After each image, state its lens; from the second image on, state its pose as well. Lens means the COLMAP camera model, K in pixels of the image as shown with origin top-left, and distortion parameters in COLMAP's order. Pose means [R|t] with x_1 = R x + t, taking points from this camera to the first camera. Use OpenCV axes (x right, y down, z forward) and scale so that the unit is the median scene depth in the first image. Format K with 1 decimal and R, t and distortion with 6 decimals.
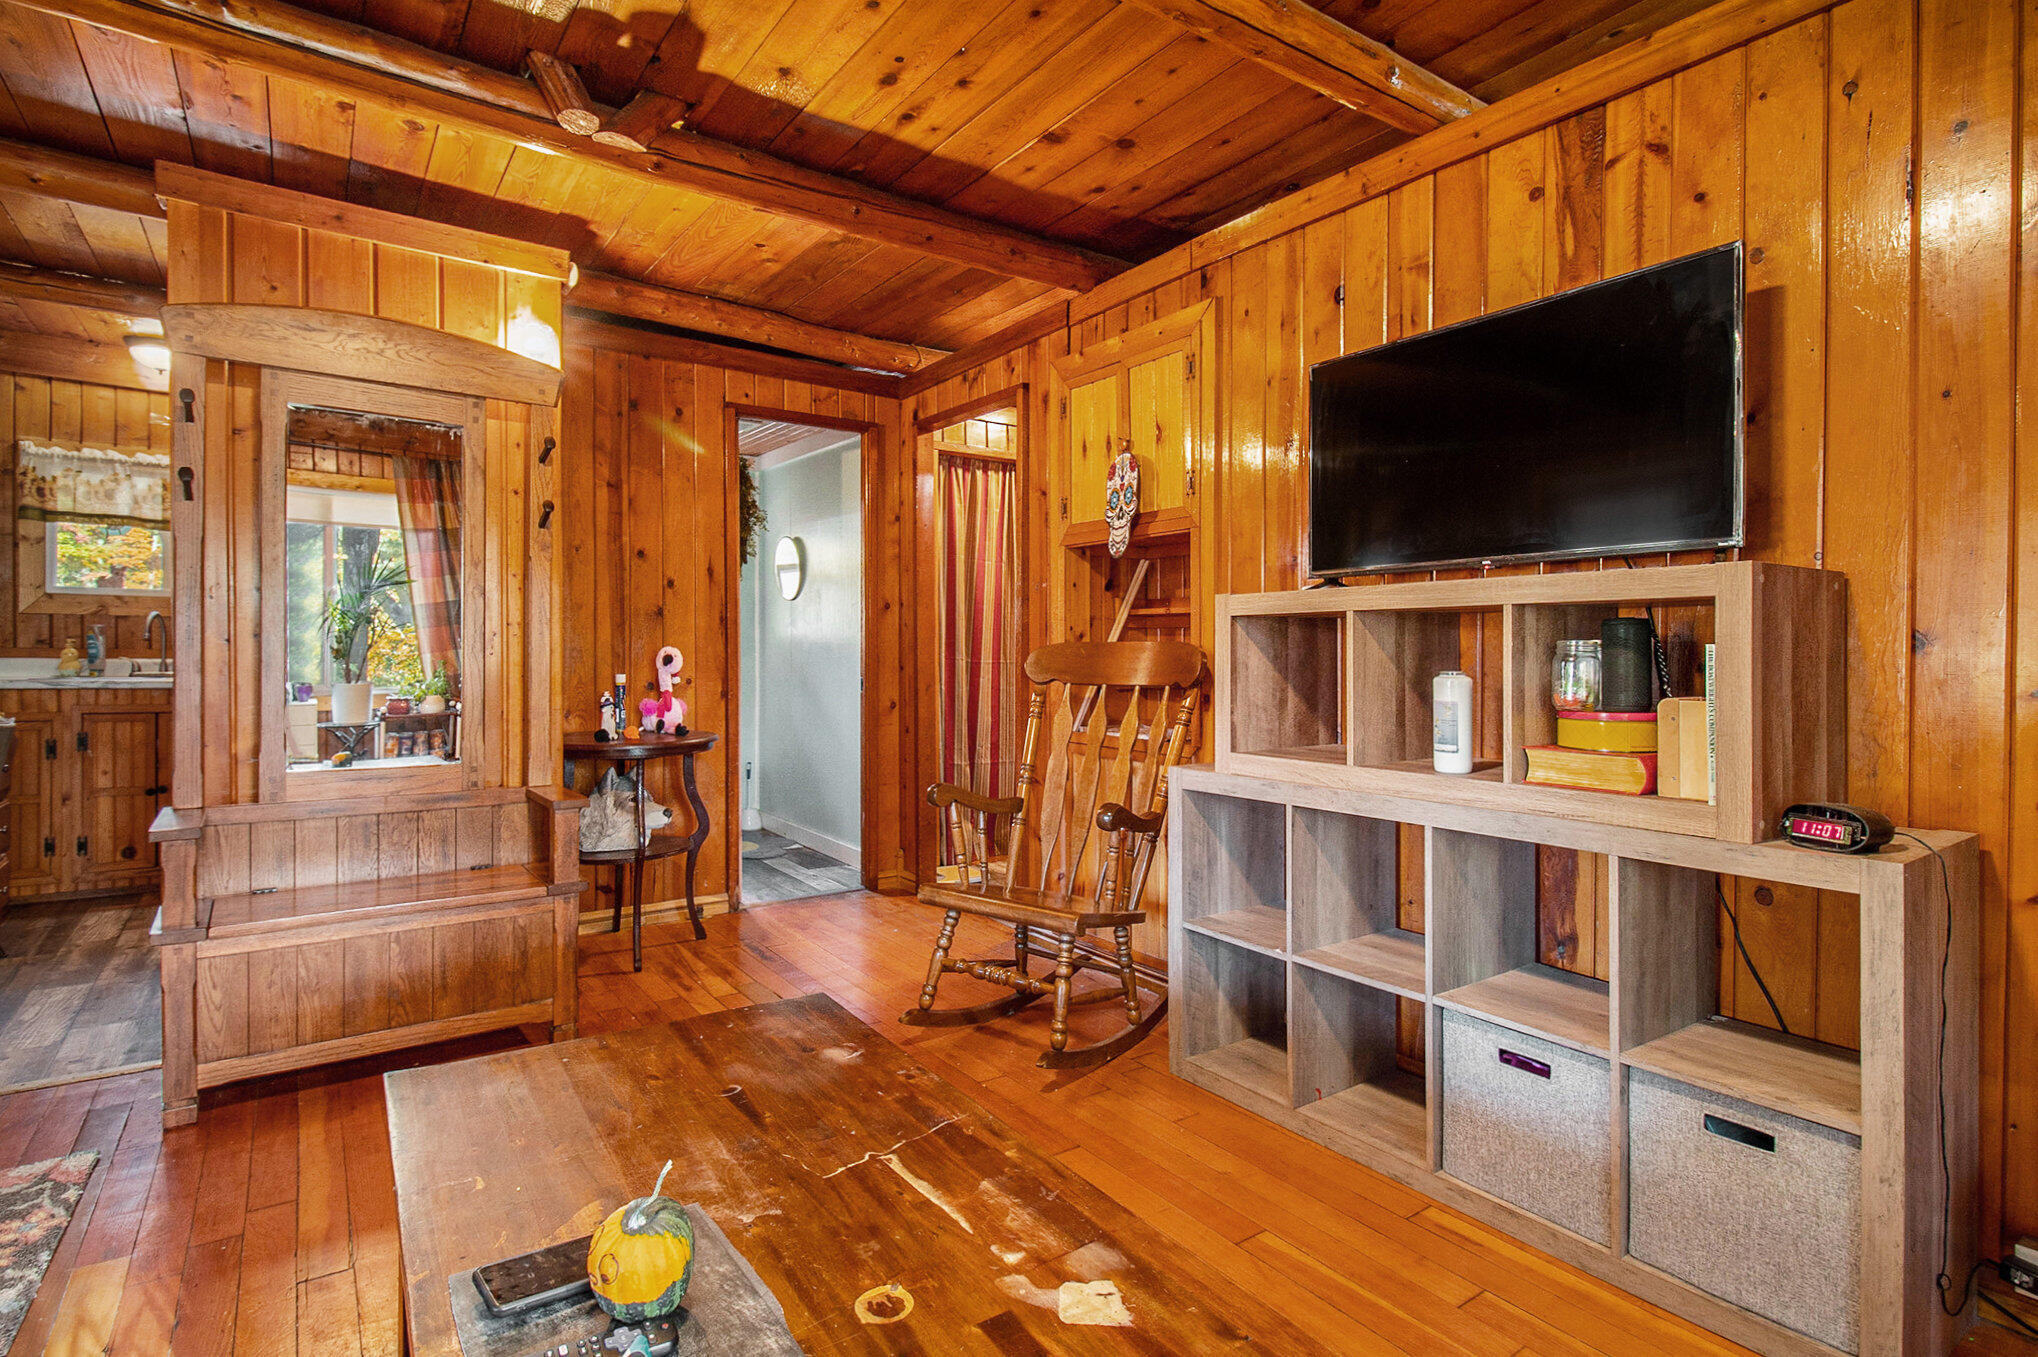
lens RADIAL K [[997.0, 0, 1012.6], [0, 997.0, 664.6], [0, 0, 1]] dist [-0.032135, -0.003824]
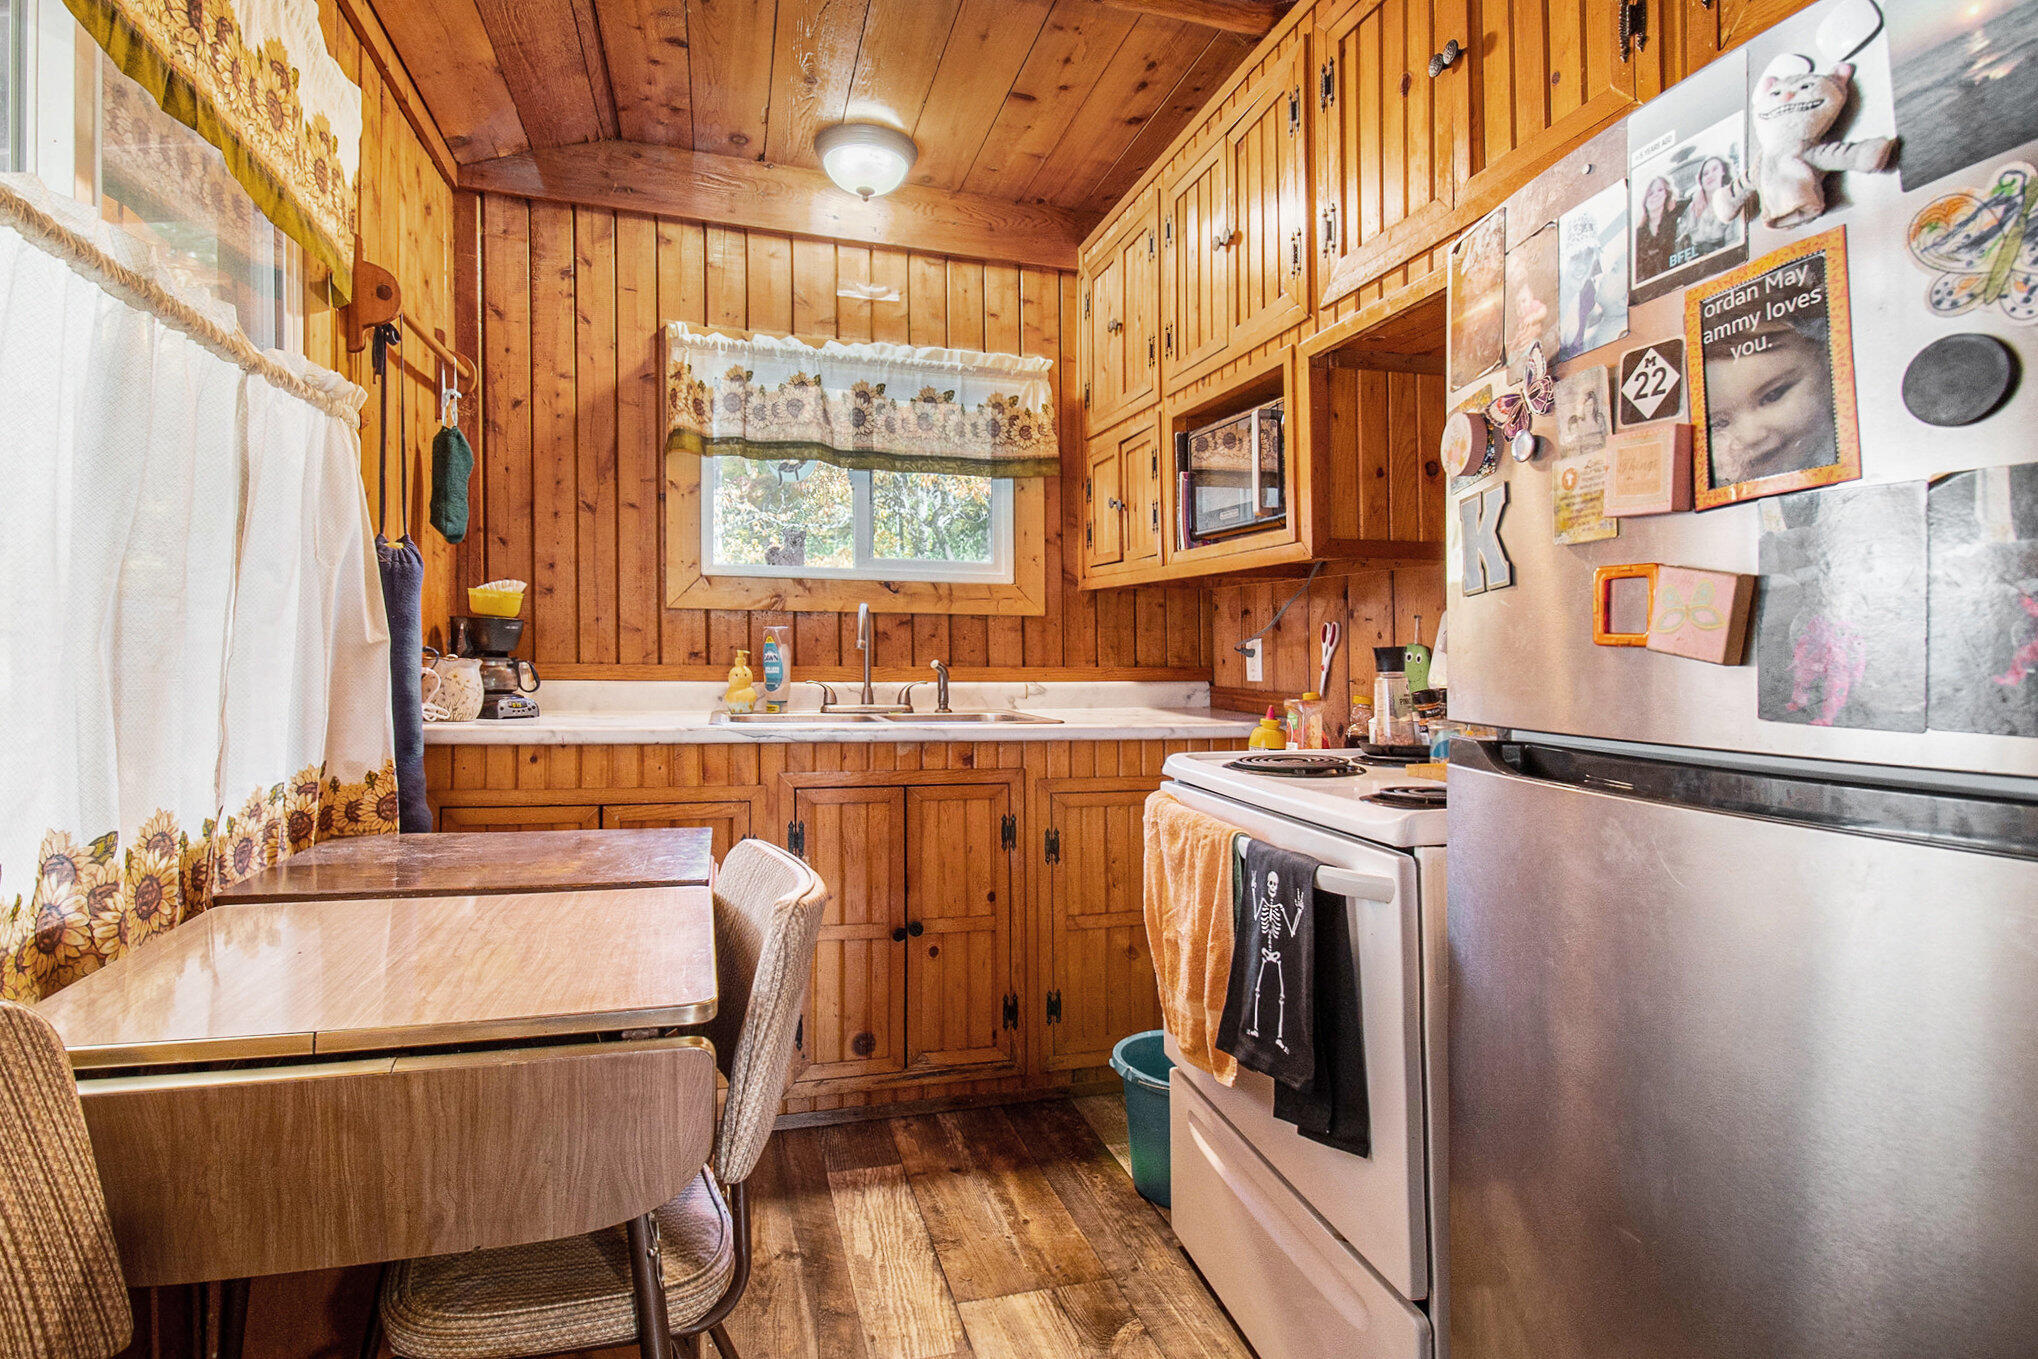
lens RADIAL K [[997.0, 0, 1027.4], [0, 997.0, 664.9], [0, 0, 1]] dist [-0.032135, -0.003824]
pose [[0.946106, 0.002622, -0.323847, -0.611257], [-0.002491, 0.999997, 0.000819, -0.018456], [0.323848, 0.000032, 0.946109, 0.473758]]
